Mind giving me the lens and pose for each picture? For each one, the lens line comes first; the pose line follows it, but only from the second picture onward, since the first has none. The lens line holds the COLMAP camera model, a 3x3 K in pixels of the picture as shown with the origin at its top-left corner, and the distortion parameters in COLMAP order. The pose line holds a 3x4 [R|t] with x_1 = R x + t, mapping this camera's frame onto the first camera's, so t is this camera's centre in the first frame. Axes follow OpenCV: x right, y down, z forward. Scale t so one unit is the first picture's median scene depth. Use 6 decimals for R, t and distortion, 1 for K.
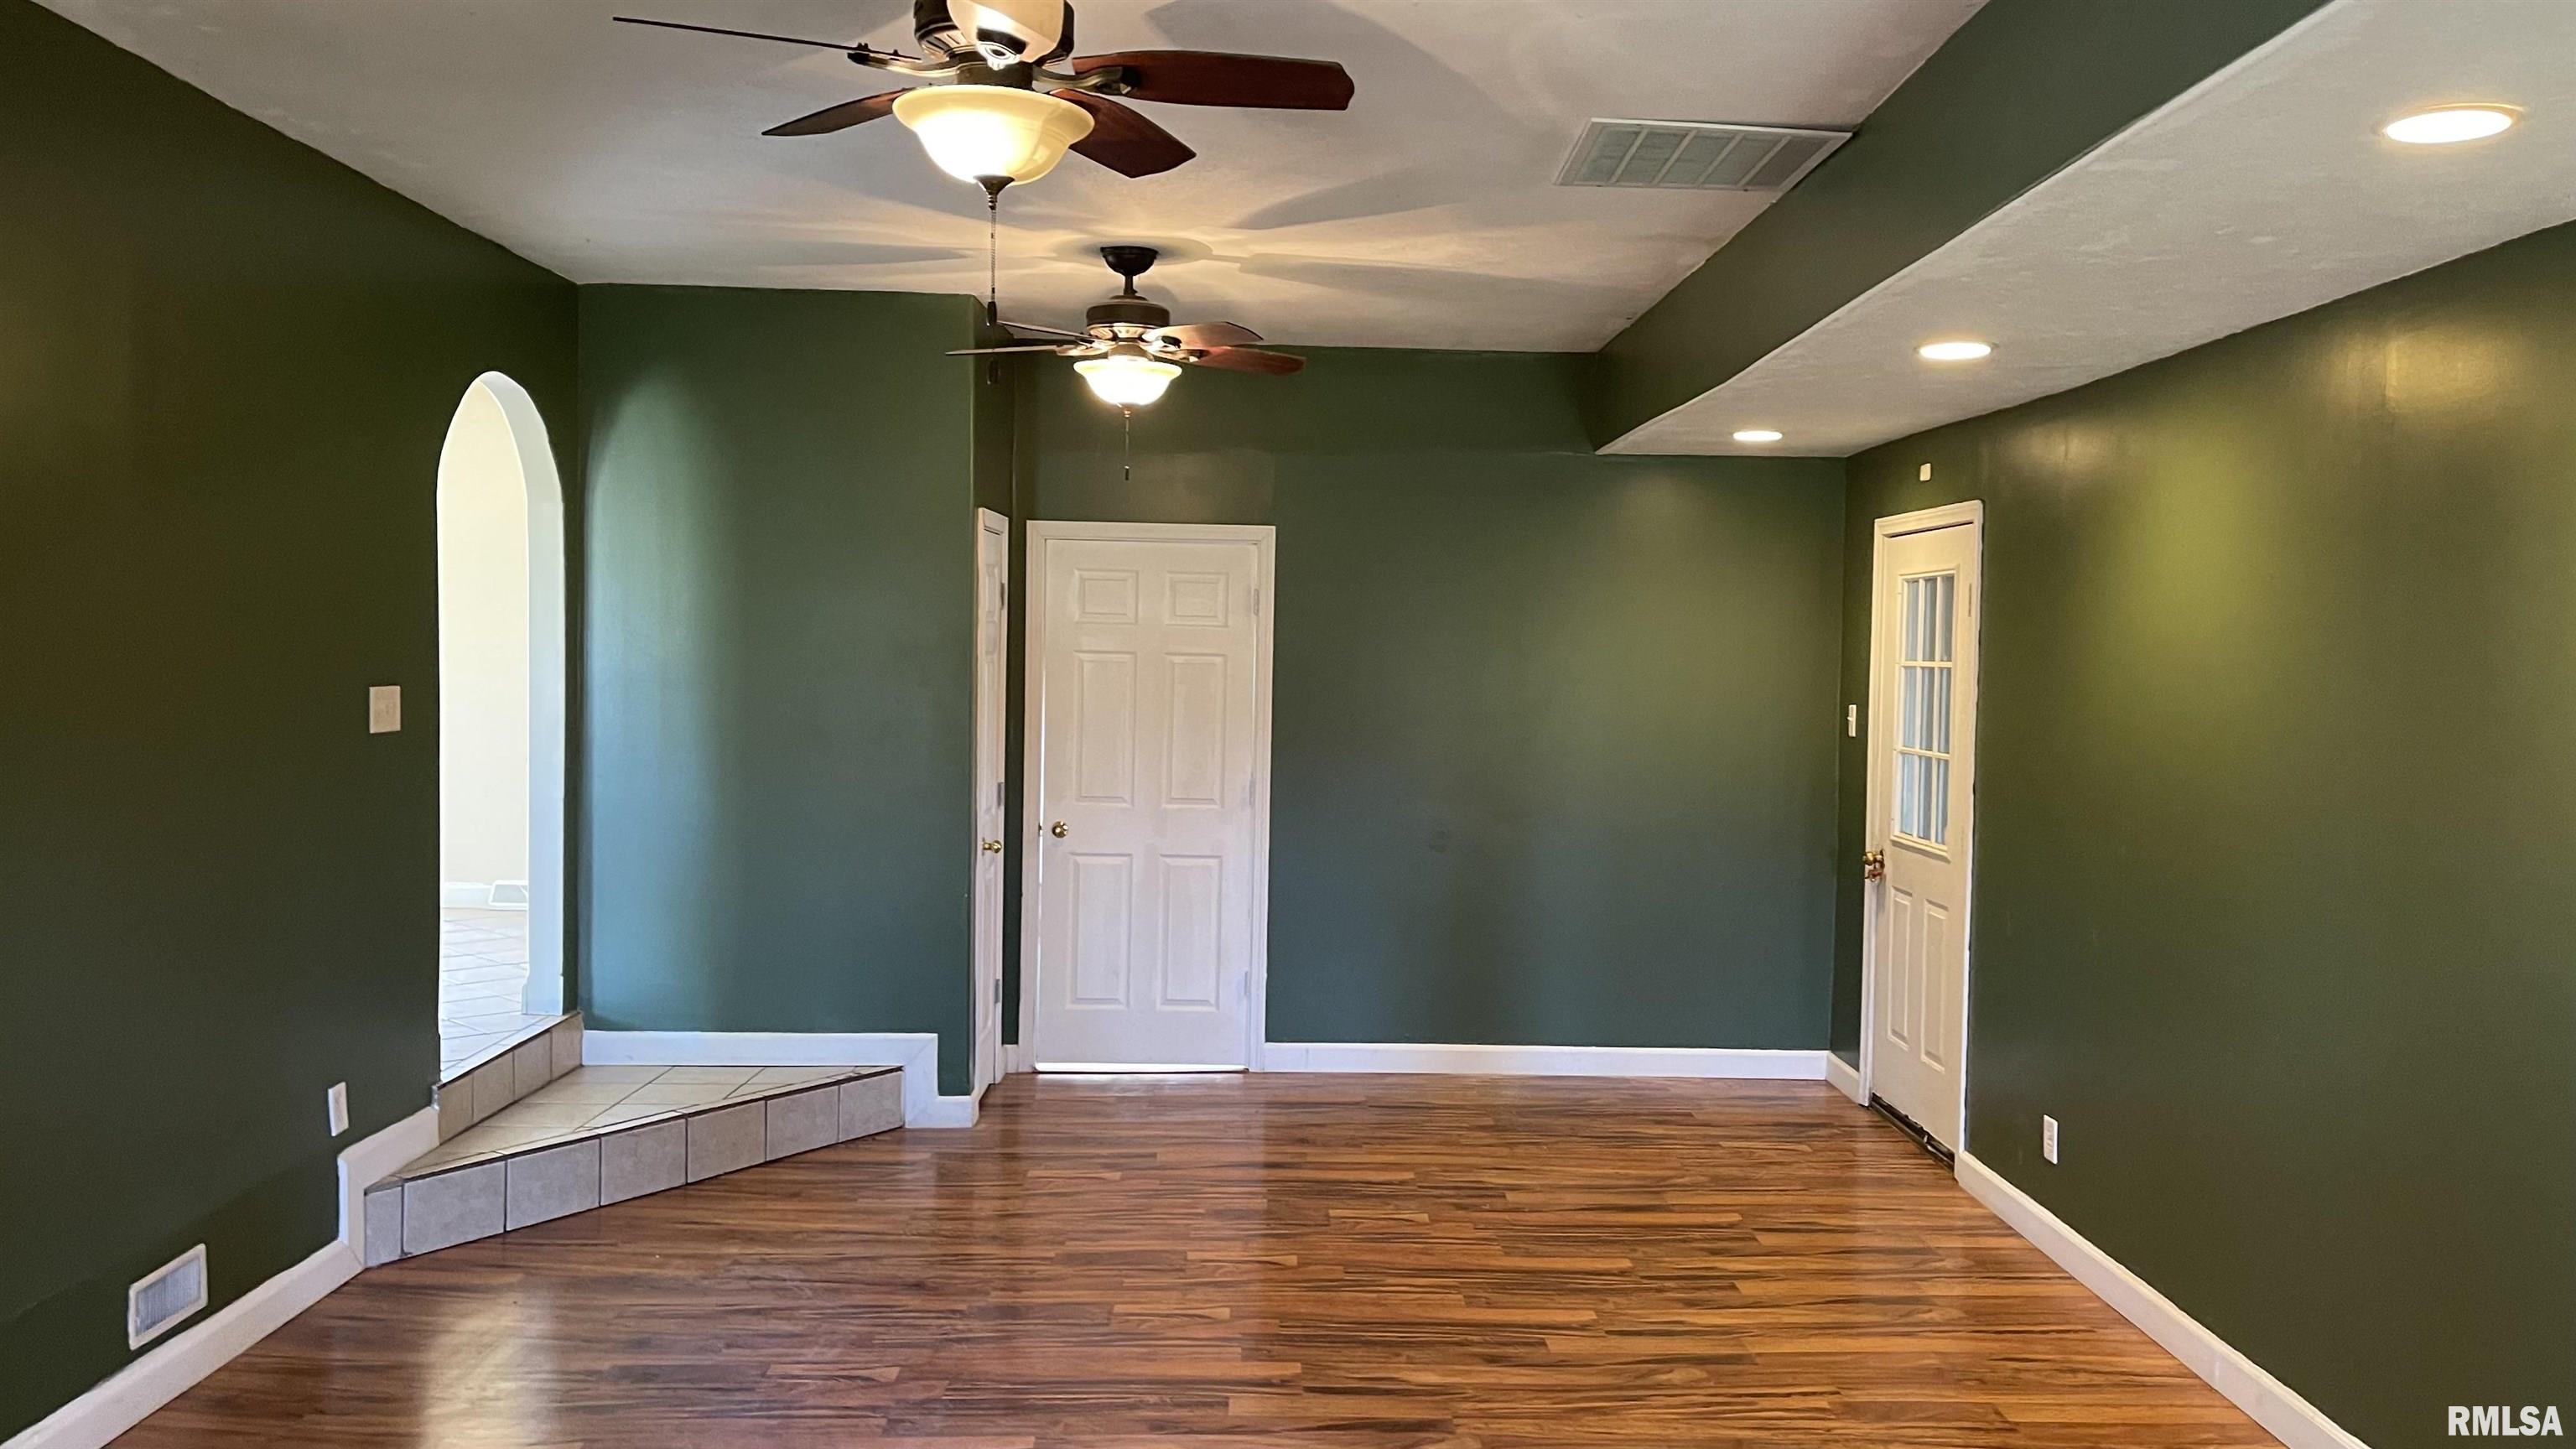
lens RADIAL K [[1960.5, 0, 1294.2], [0, 1960.5, 714.0], [0, 0, 1]] dist [0.057942, -0.080551]
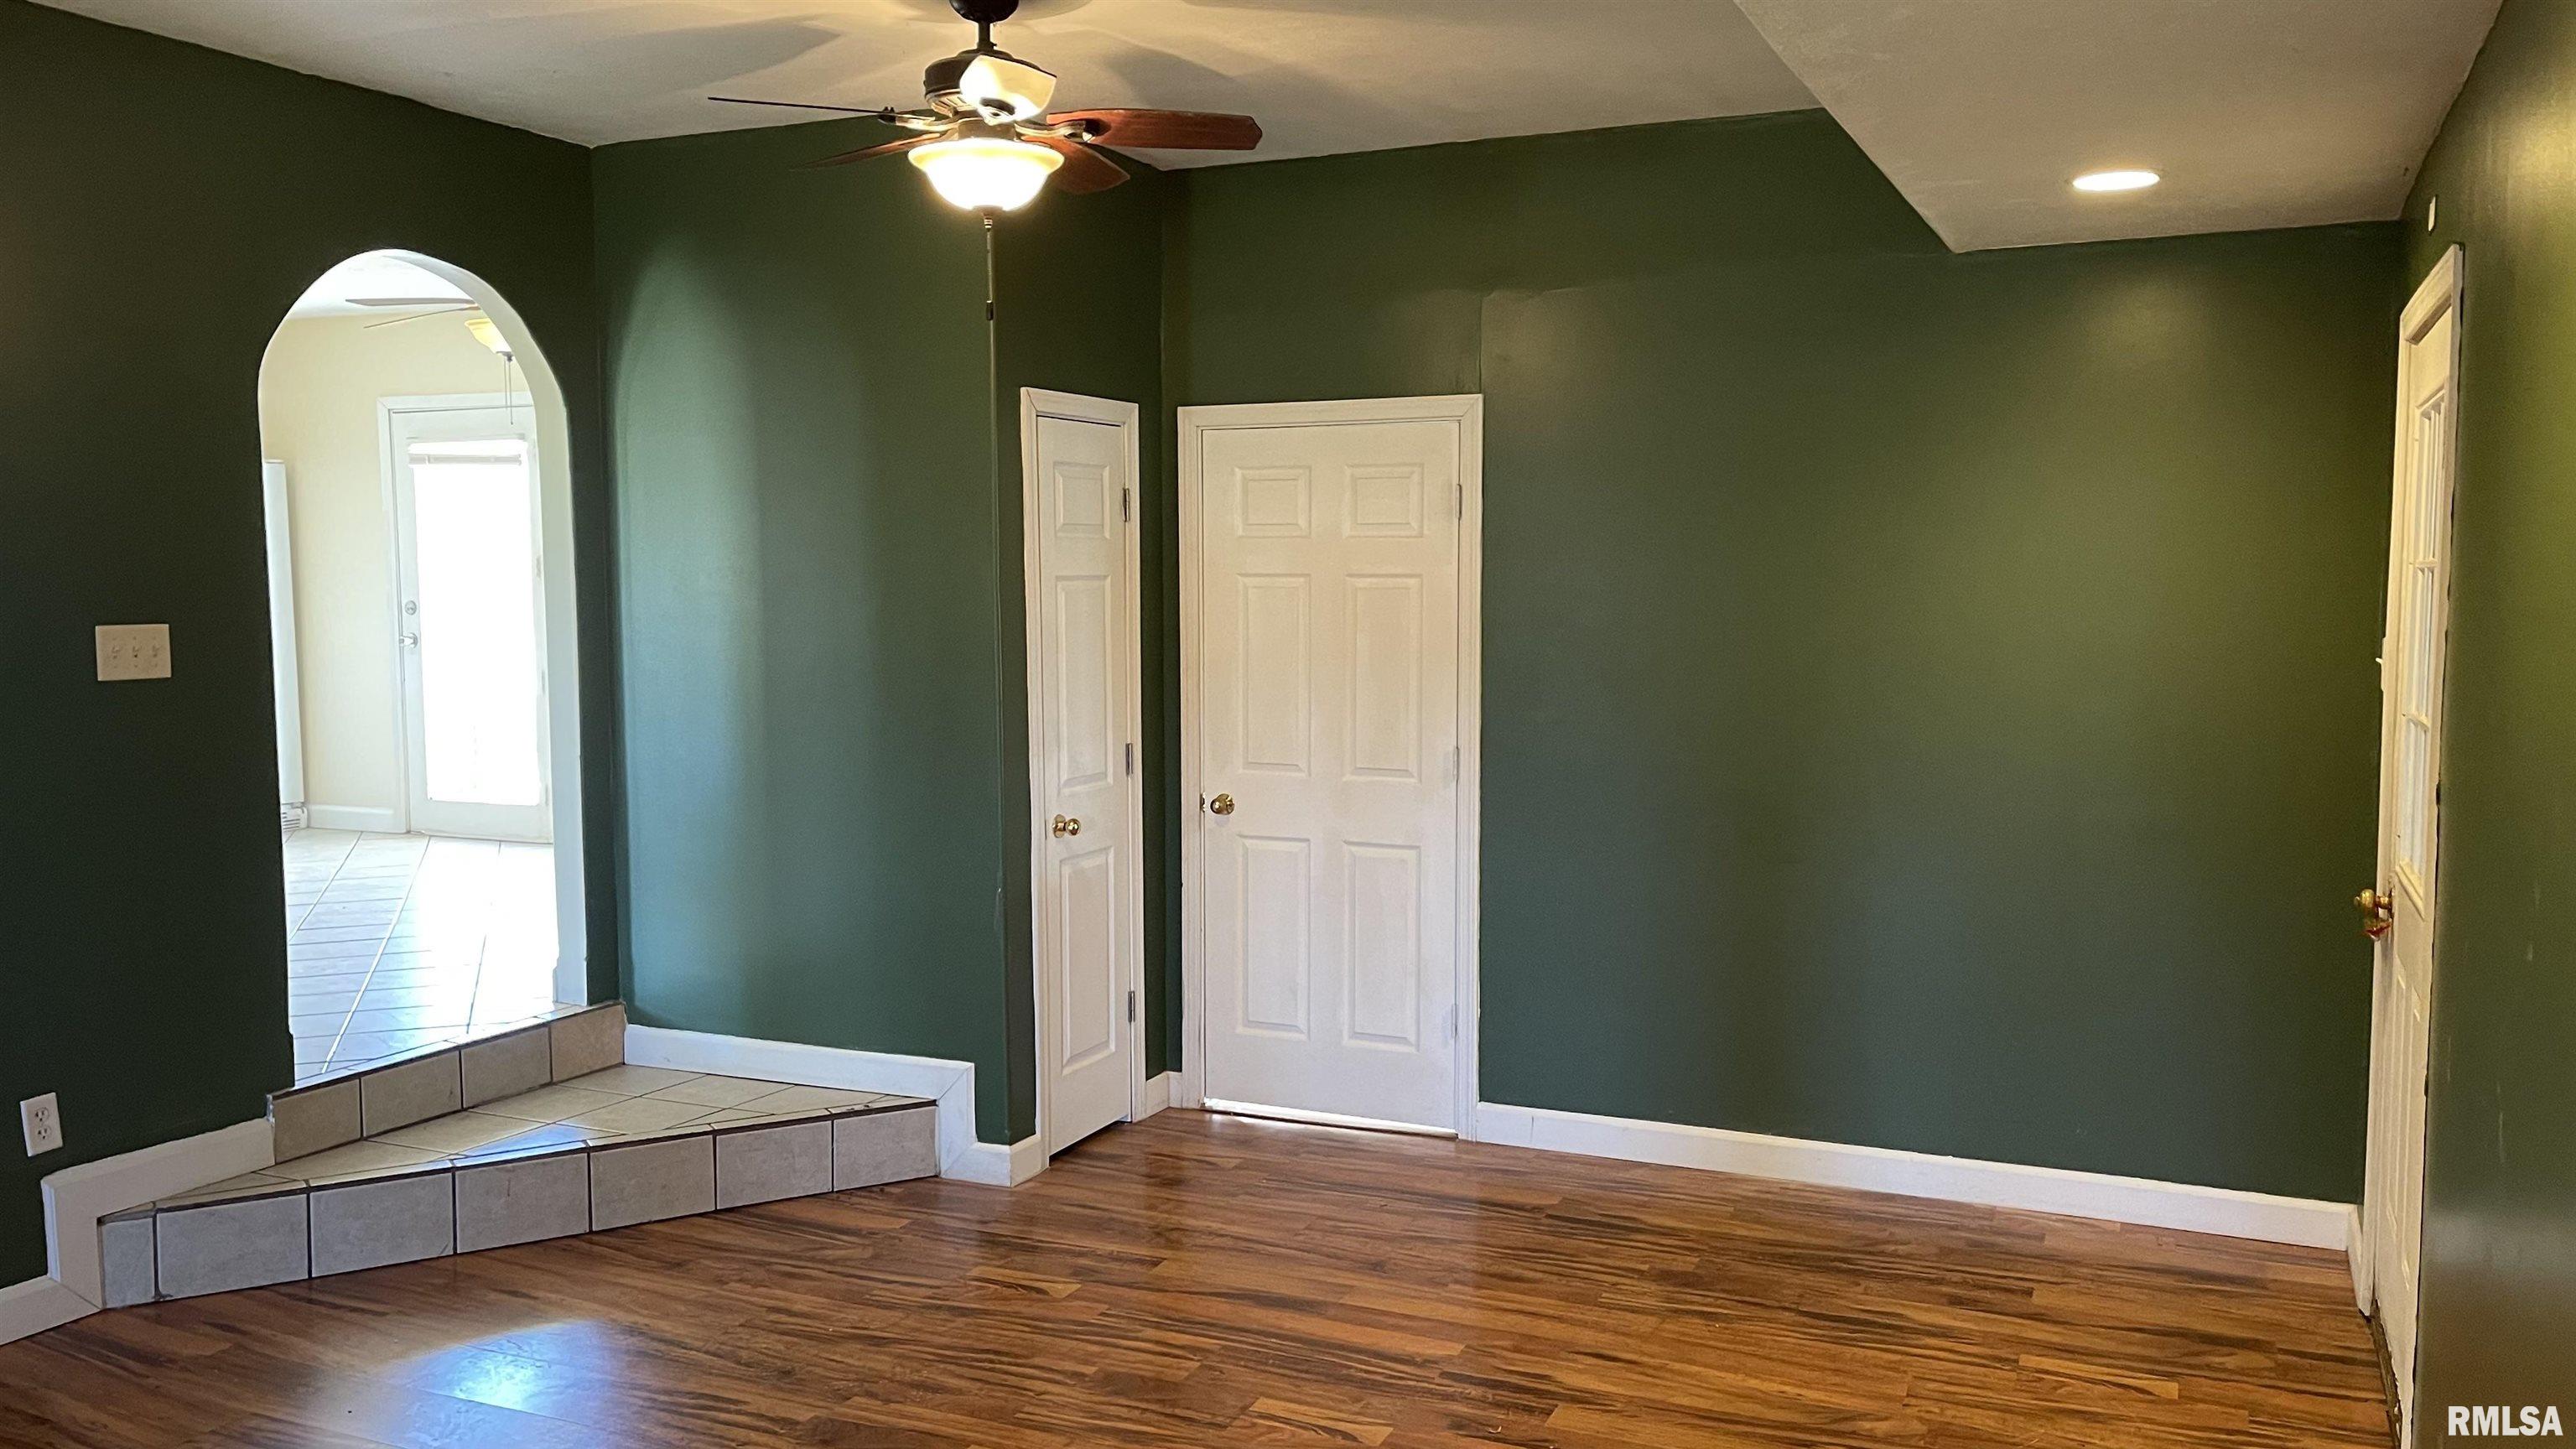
lens RADIAL K [[1960.5, 0, 1285.6], [0, 1960.5, 738.5], [0, 0, 1]] dist [0.057942, -0.080551]
pose [[0.902455, 0.017878, -0.430413, 0.268273], [0.001403, 0.999011, 0.044436, -0.002158], [0.430782, -0.040706, 0.901537, 0.350729]]
